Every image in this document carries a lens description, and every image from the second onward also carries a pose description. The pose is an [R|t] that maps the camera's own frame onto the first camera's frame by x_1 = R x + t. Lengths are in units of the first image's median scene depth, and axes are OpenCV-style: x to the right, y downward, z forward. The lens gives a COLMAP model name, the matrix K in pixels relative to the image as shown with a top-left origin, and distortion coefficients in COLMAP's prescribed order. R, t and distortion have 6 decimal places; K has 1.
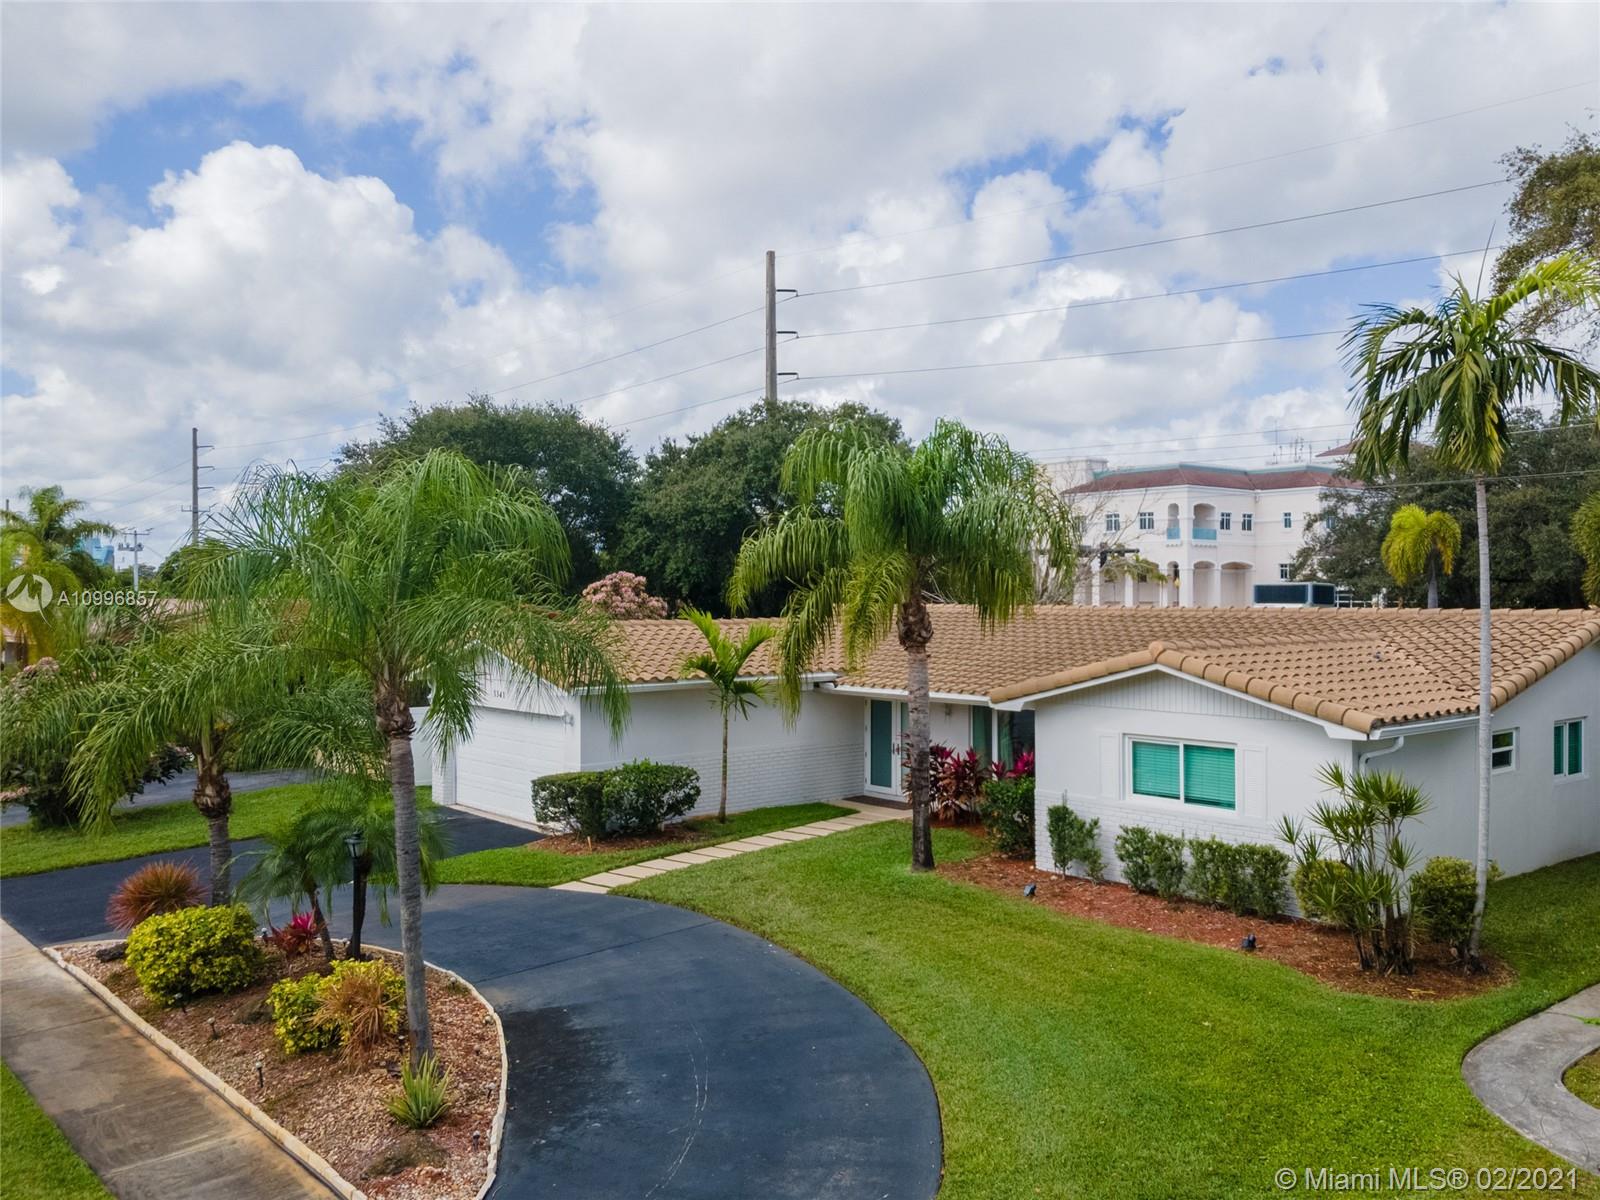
lens RADIAL K [[1346.1, 0, 887.7], [0, 1346.1, 602.1], [0, 0, 1]] dist [0.080628, 0.002144]
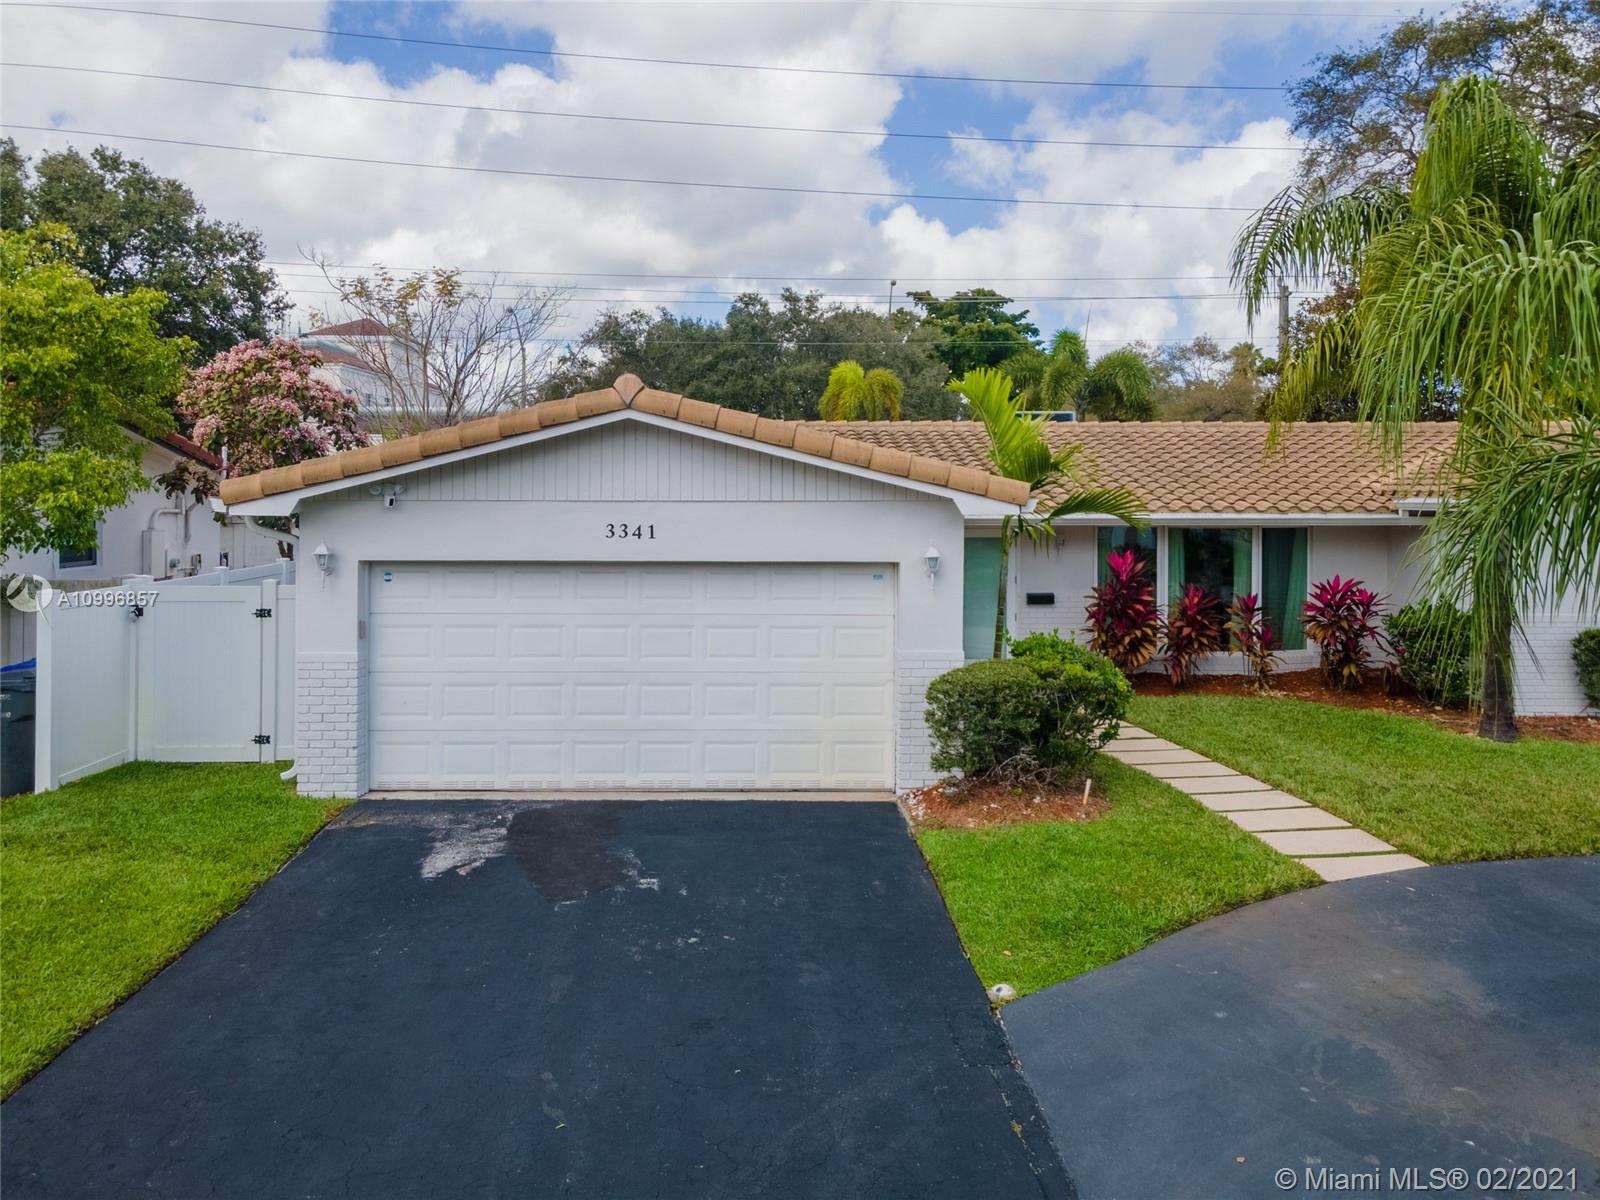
lens RADIAL K [[1201.9, 0, 785.5], [0, 1201.9, 513.5], [0, 0, 1]] dist [0.023958, 0.049659]
pose [[0.654446, -0.007593, 0.756071, -0.793862], [-0.003210, 0.999913, 0.012821, 0.079346], [-0.756102, -0.010817, 0.654364, 0.955379]]
